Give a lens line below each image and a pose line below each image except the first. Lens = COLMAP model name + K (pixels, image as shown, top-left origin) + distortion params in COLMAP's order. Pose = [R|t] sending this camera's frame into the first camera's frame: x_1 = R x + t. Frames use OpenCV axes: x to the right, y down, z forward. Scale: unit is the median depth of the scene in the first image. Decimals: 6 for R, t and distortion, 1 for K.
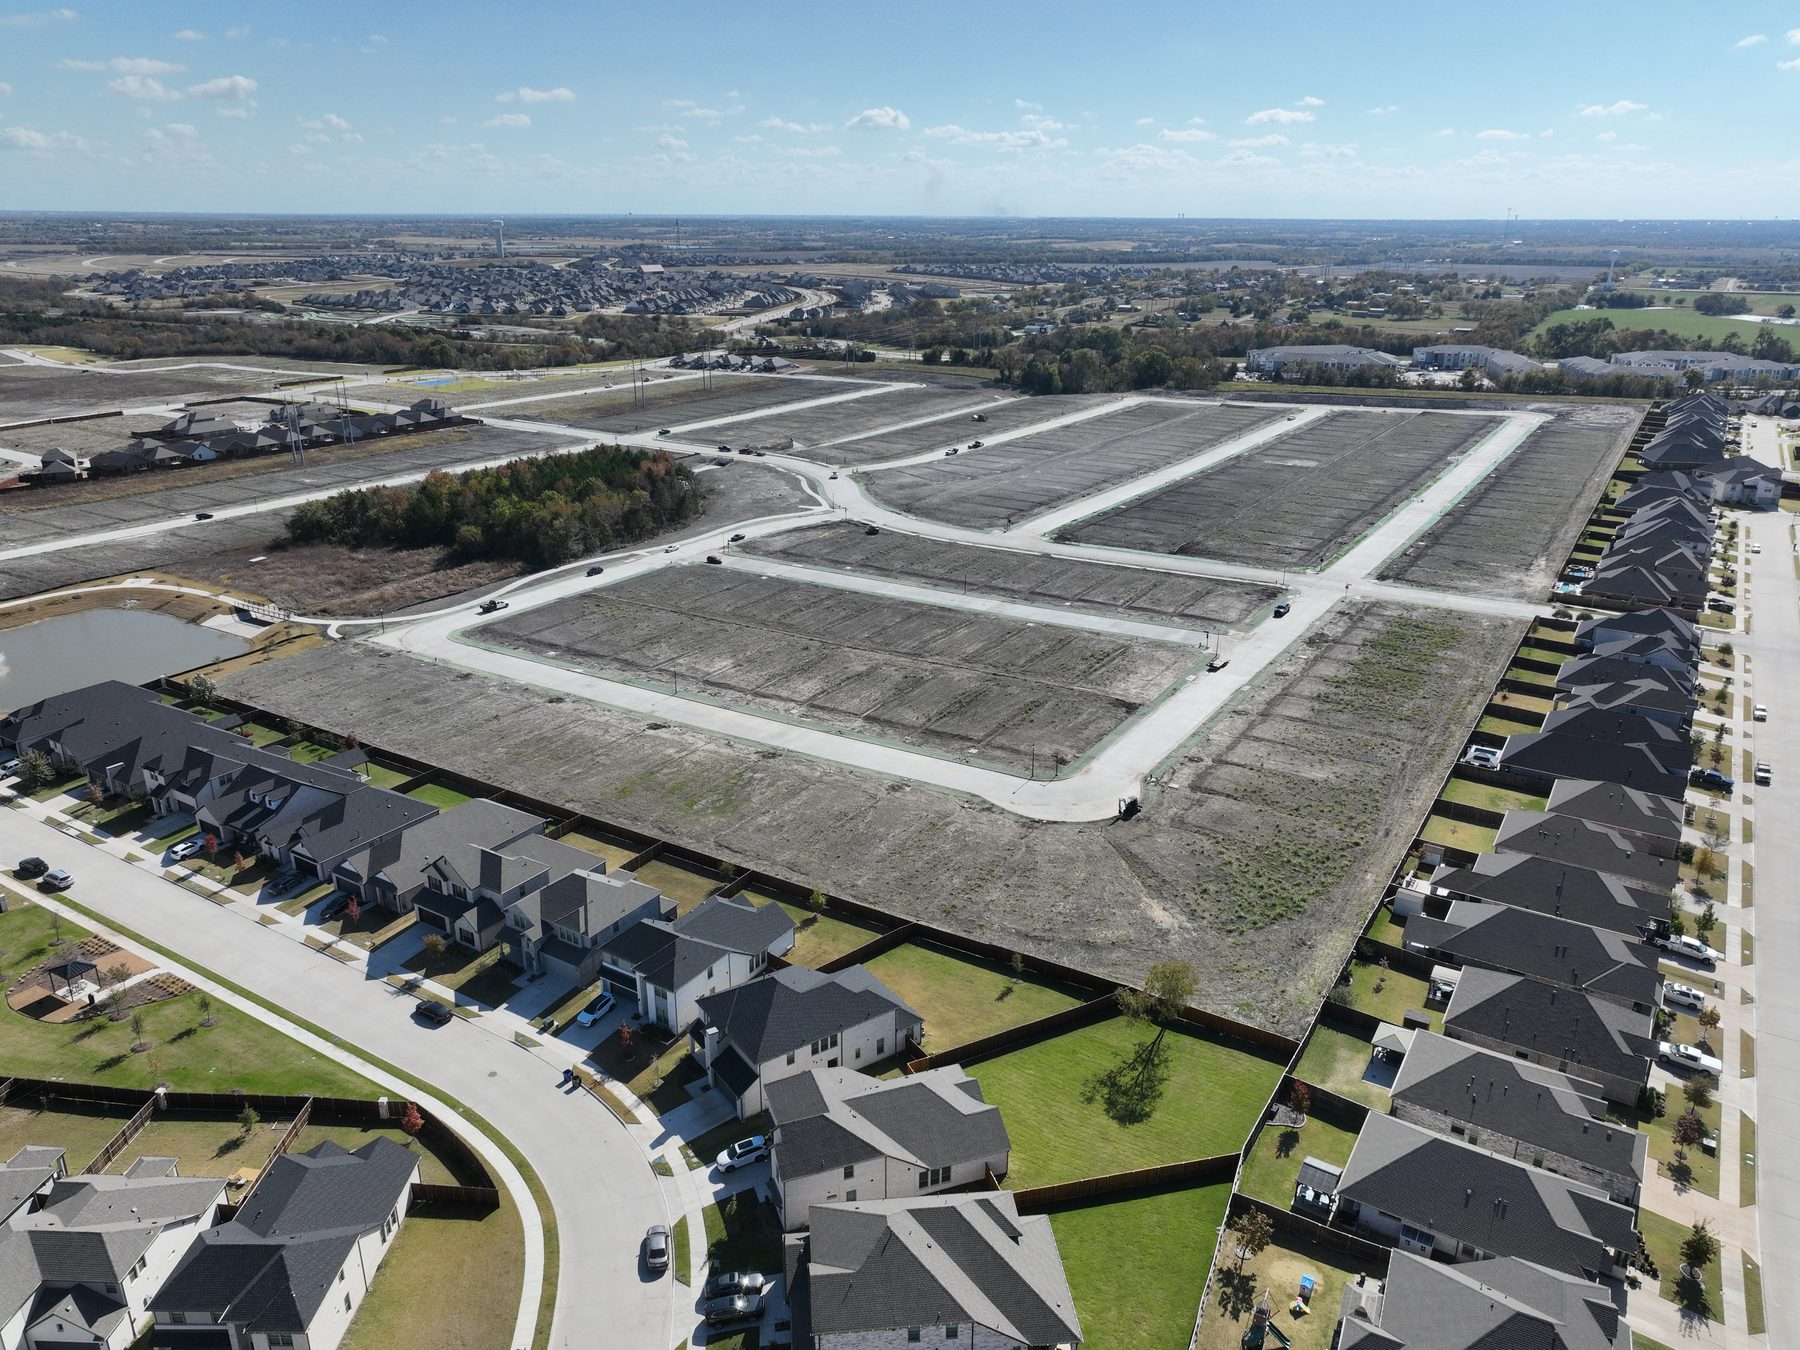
lens RADIAL K [[1253.4, 0, 900.0], [0, 1253.4, 675.0], [0, 0, 1]] dist [0.002726, 0.003181]
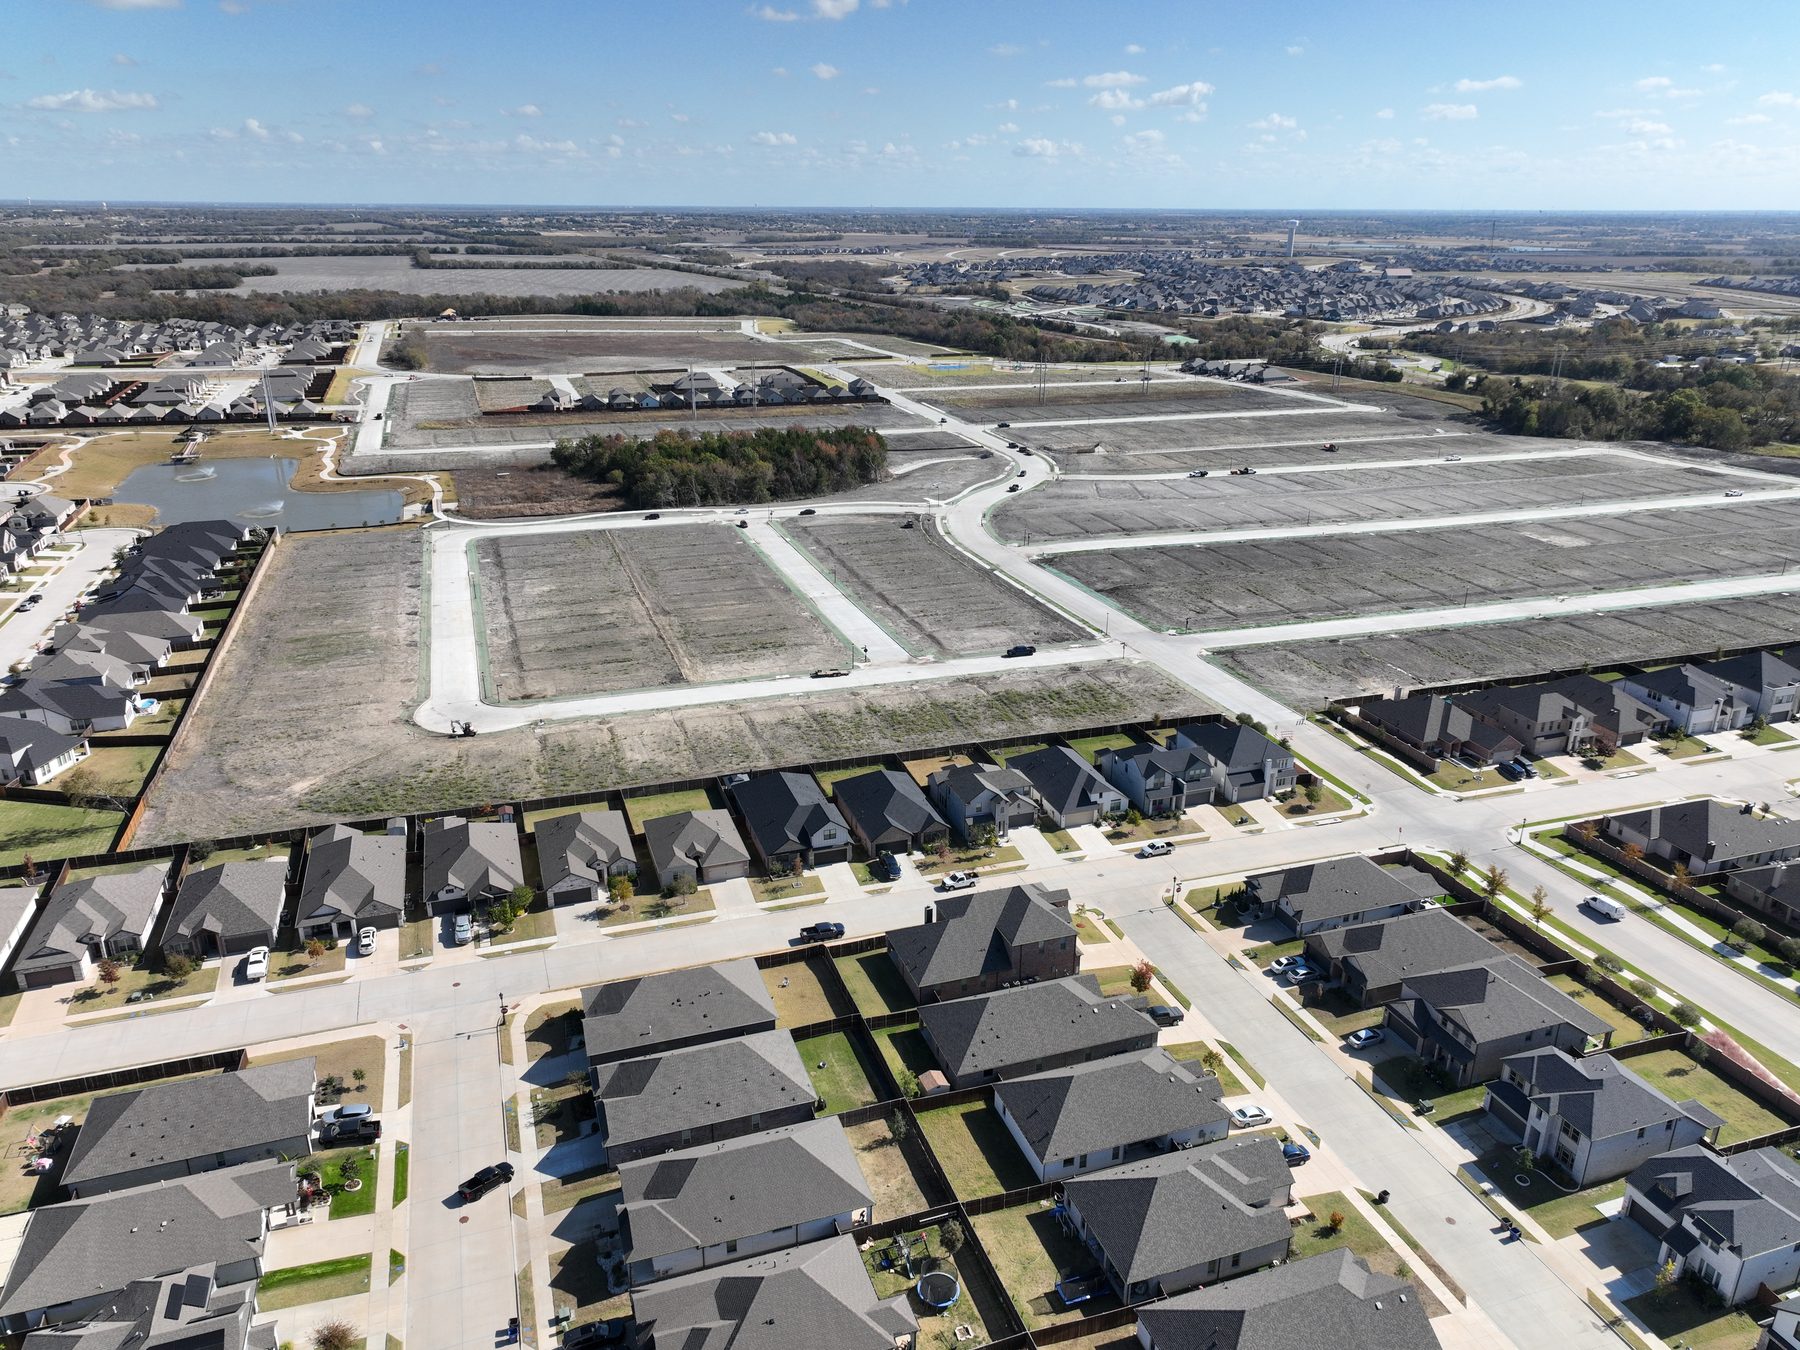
lens RADIAL K [[1275.5, 0, 900.0], [0, 1275.5, 675.0], [0, 0, 1]] dist [0.000652, 0.012830]
pose [[0.776805, 0.217629, -0.590941, 0.754865], [-0.219159, 0.973153, 0.070299, -0.076709], [0.590375, 0.074902, 0.803646, 0.157666]]
